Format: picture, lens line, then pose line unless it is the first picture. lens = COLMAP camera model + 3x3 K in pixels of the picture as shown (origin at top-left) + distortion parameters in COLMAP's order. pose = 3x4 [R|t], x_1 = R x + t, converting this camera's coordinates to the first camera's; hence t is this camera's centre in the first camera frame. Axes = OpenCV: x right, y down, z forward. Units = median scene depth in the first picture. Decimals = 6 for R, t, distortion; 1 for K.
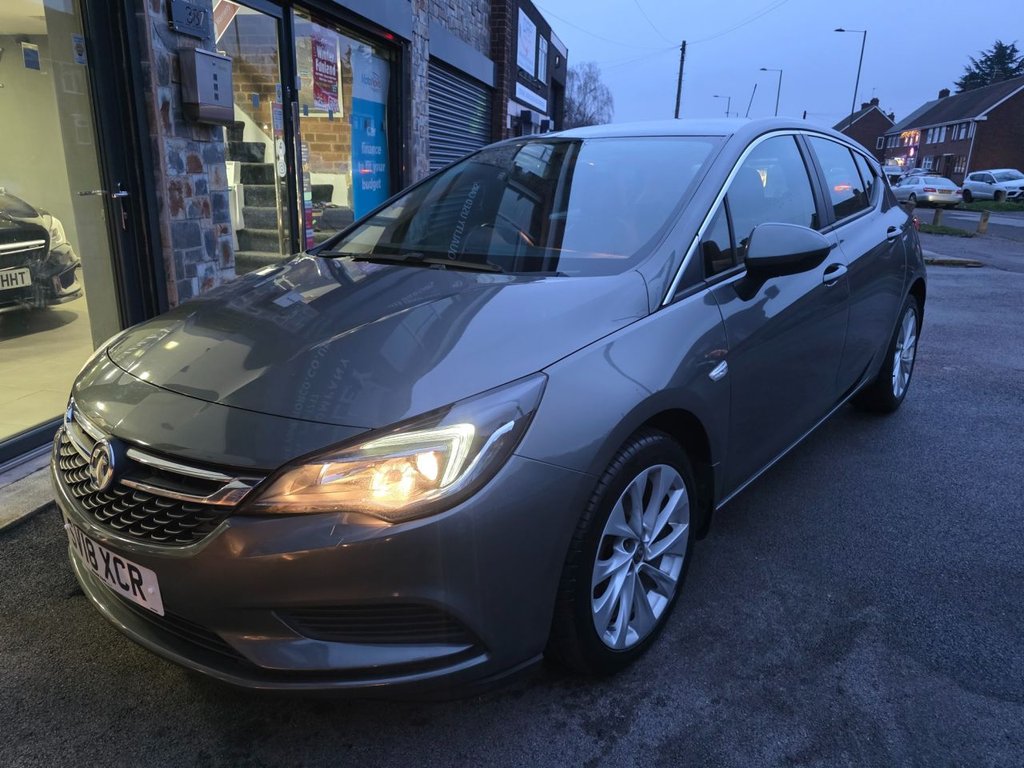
lens RADIAL K [[711.8, 0, 509.5], [0, 711.8, 379.1], [0, 0, 1]] dist [0.039345, -0.034909]
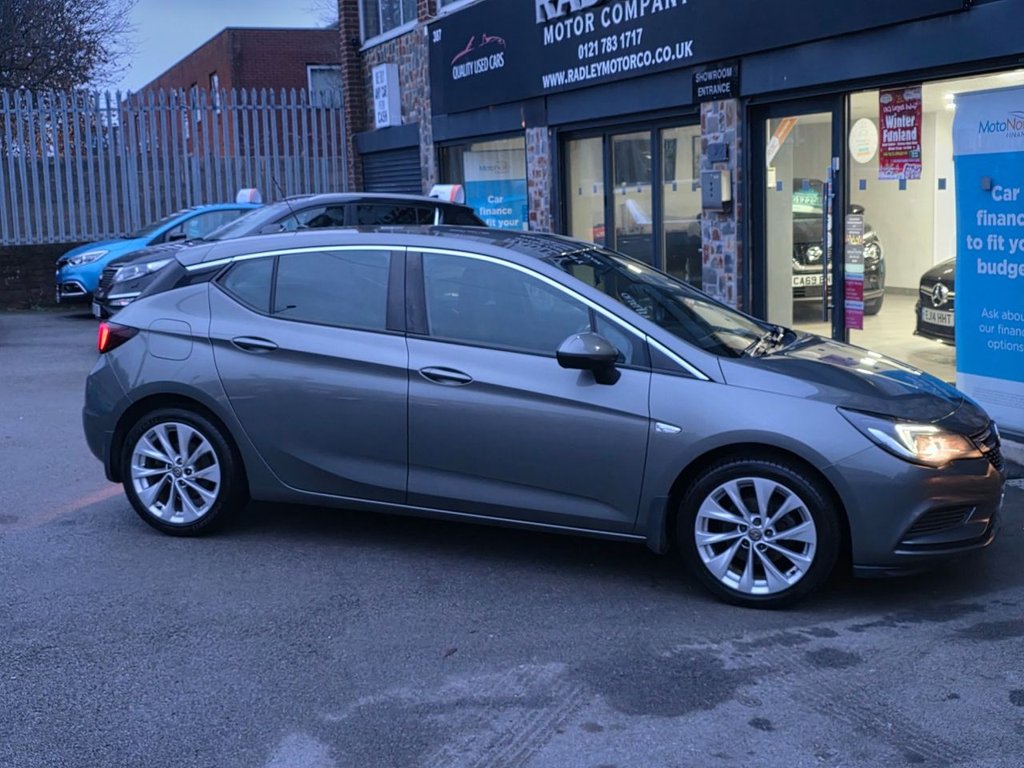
lens RADIAL K [[1219.7, 0, 513.1], [0, 1219.7, 369.6], [0, 0, 1]] dist [0.120079, -0.282805]
pose [[-0.827720, 0.086054, -0.554504, 1.520546], [-0.146572, 0.920710, 0.361677, -0.964219], [0.541661, 0.380642, -0.749476, 2.972235]]
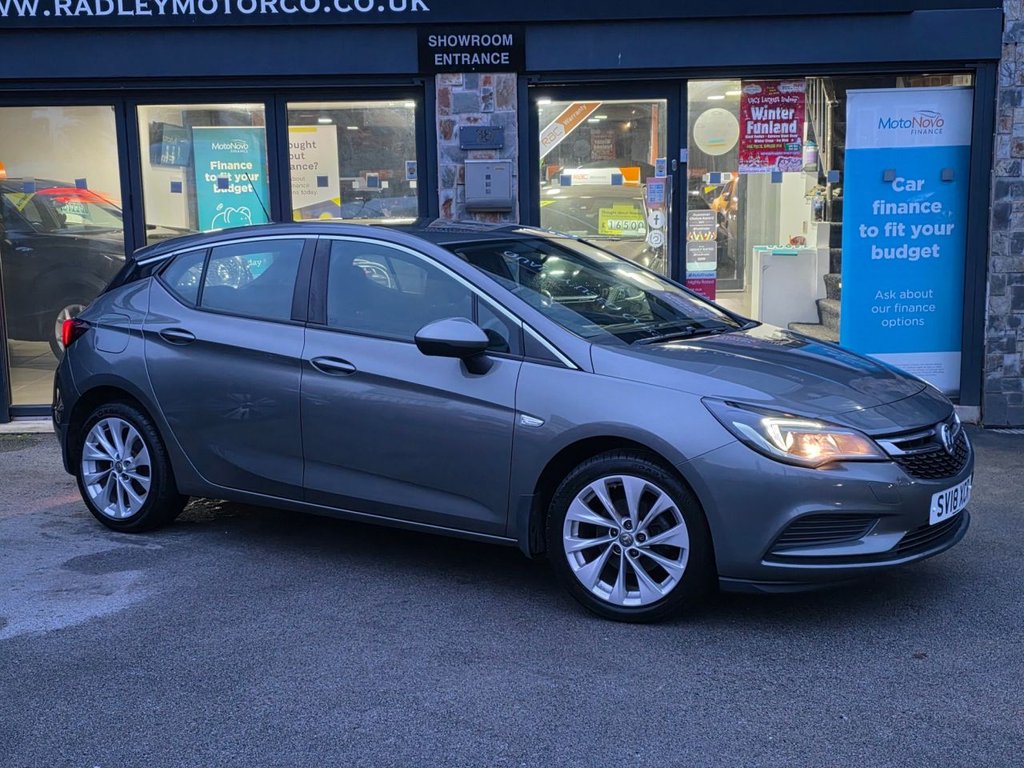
lens RADIAL K [[1319.4, 0, 499.7], [0, 1319.4, 388.7], [0, 0, 1]] dist [0.146501, -0.358527]
pose [[0.195681, 0.134714, -0.971371, 1.975480], [-0.256559, 0.963054, 0.081877, -0.250593], [0.946513, 0.233192, 0.223014, 0.569427]]
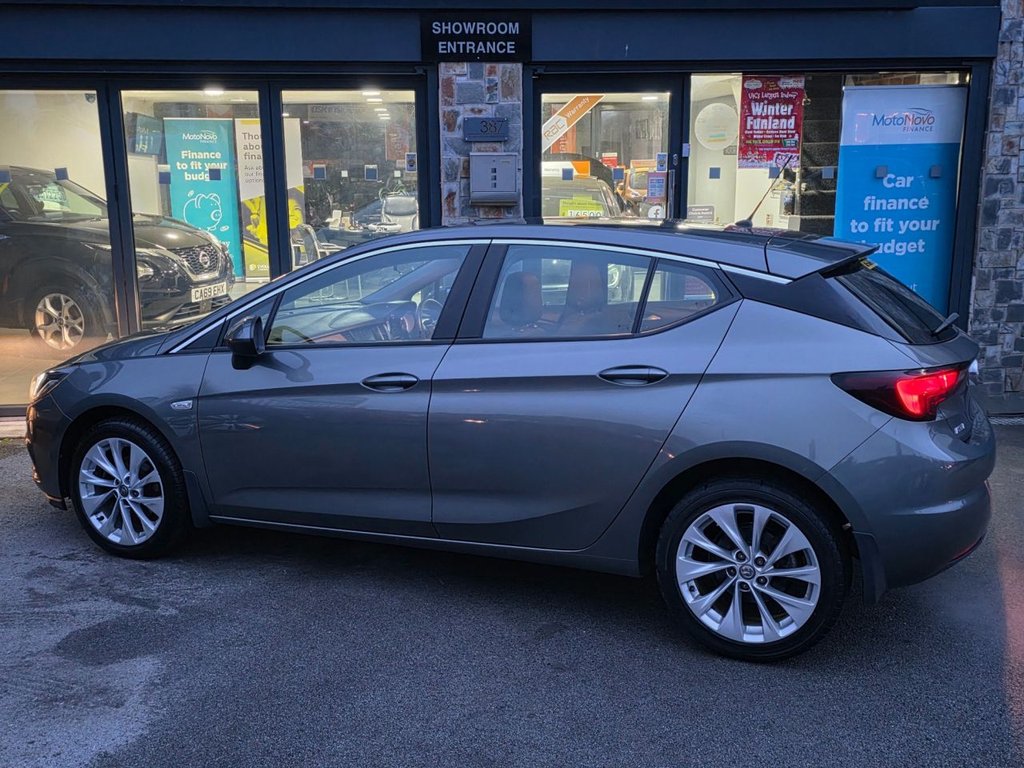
lens RADIAL K [[1045.8, 0, 503.5], [0, 1045.8, 376.2], [0, 0, 1]] dist [0.097244, -0.126389]
pose [[0.288476, 0.169717, -0.942326, 1.407835], [-0.257133, 0.961745, 0.094498, -0.247497], [0.922315, 0.215043, 0.321080, 0.492943]]
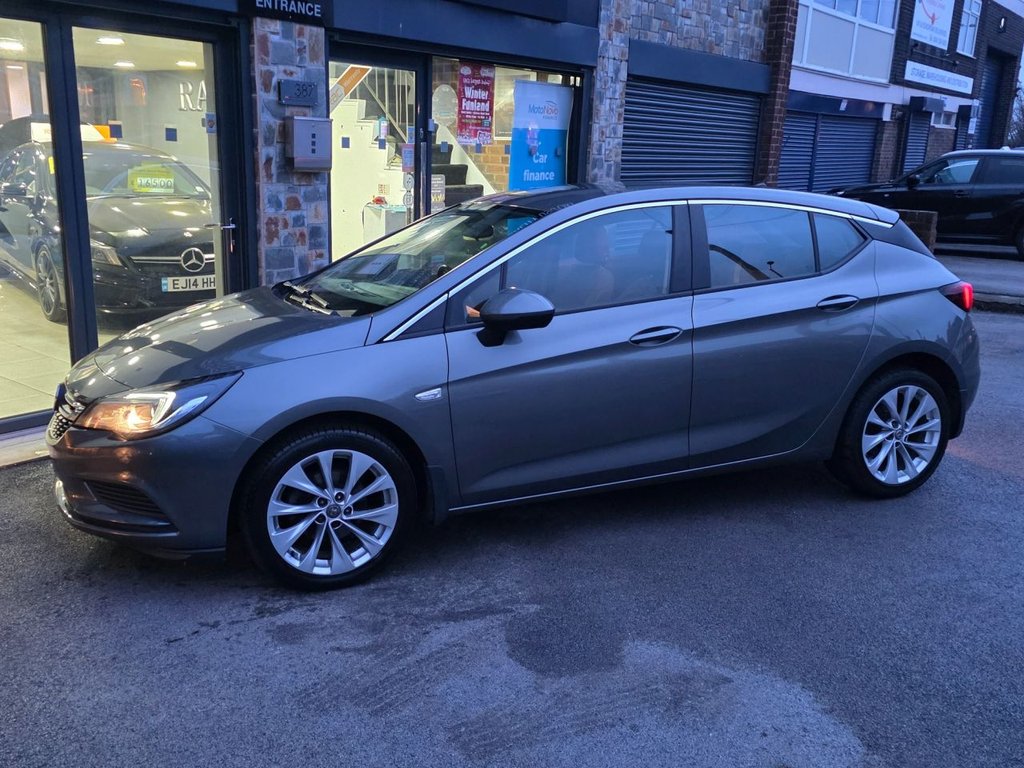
lens RADIAL K [[921.5, 0, 507.7], [0, 921.5, 371.5], [0, 0, 1]] dist [0.076906, -0.091027]
pose [[0.890076, 0.110853, -0.442127, 0.651138], [-0.137448, 0.990100, -0.028460, -0.013380], [0.434595, 0.086101, 0.896501, -0.269219]]
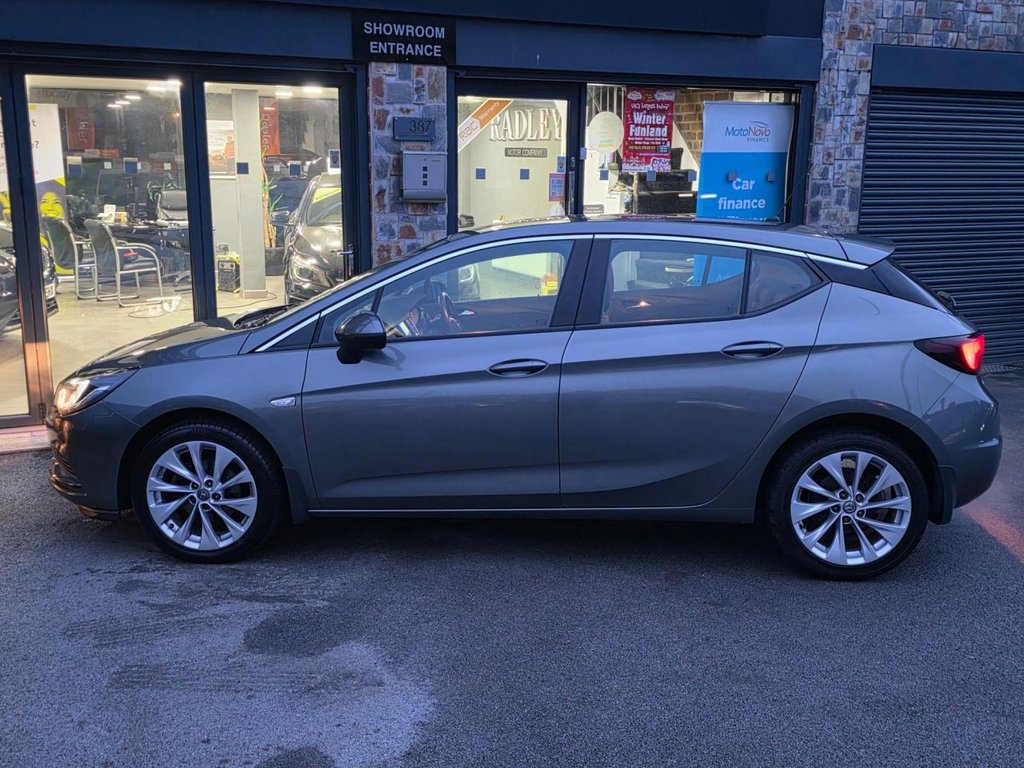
lens RADIAL K [[1046.5, 0, 518.5], [0, 1046.5, 383.2], [0, 0, 1]] dist [0.099750, -0.151859]
pose [[0.593124, 0.155014, -0.790047, 1.278771], [-0.226742, 0.973732, 0.020829, -0.114095], [0.772523, 0.166783, 0.612692, 0.011323]]
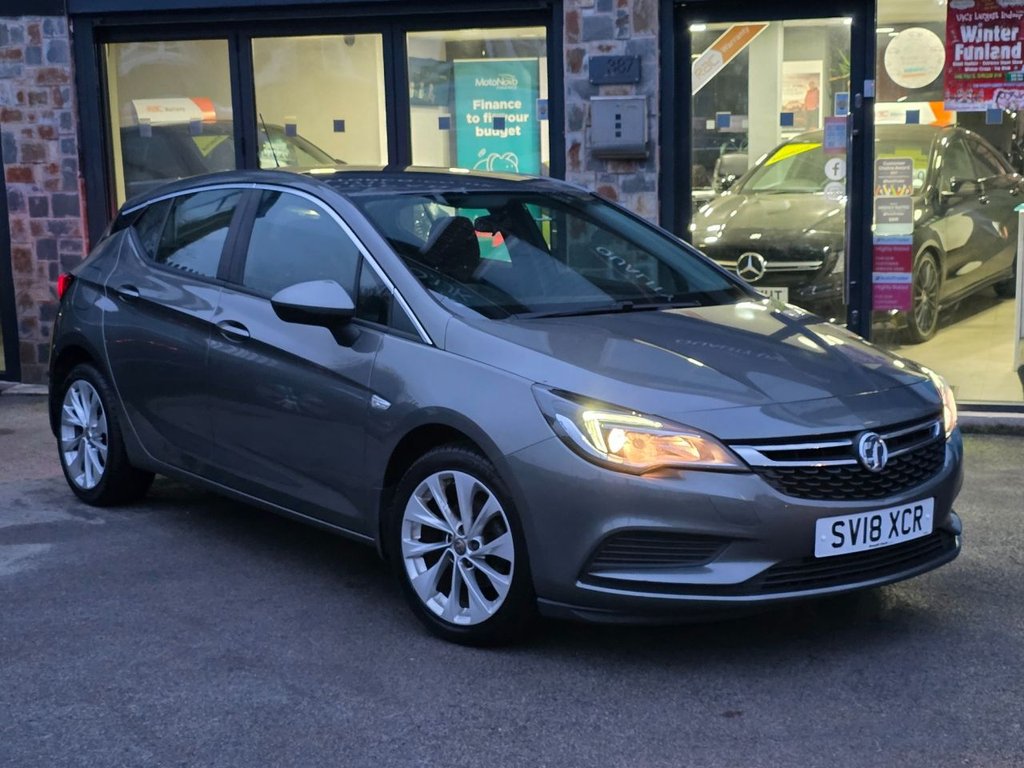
lens RADIAL K [[1606.4, 0, 512.0], [0, 1606.4, 384.0], [0, 0, 1]] dist [0.175122, -0.547880]
pose [[-0.113126, 0.143140, -0.983216, 2.055519], [-0.263795, 0.949727, 0.168616, -0.403942], [0.957922, 0.278442, -0.069679, 1.122742]]
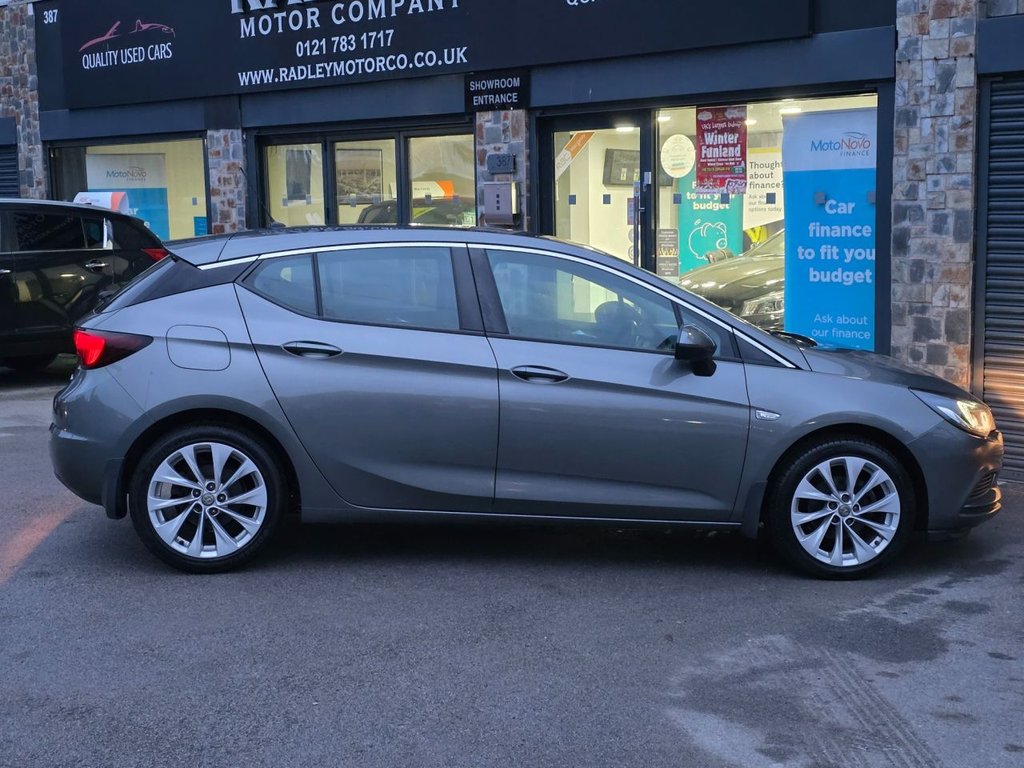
lens RADIAL K [[1396.9, 0, 516.5], [0, 1396.9, 362.9], [0, 0, 1]] dist [0.164078, -0.456464]
pose [[-0.523293, 0.081319, -0.848264, 2.172813], [-0.241547, 0.940454, 0.239167, -0.812877], [0.817202, 0.330050, -0.472491, 2.579485]]
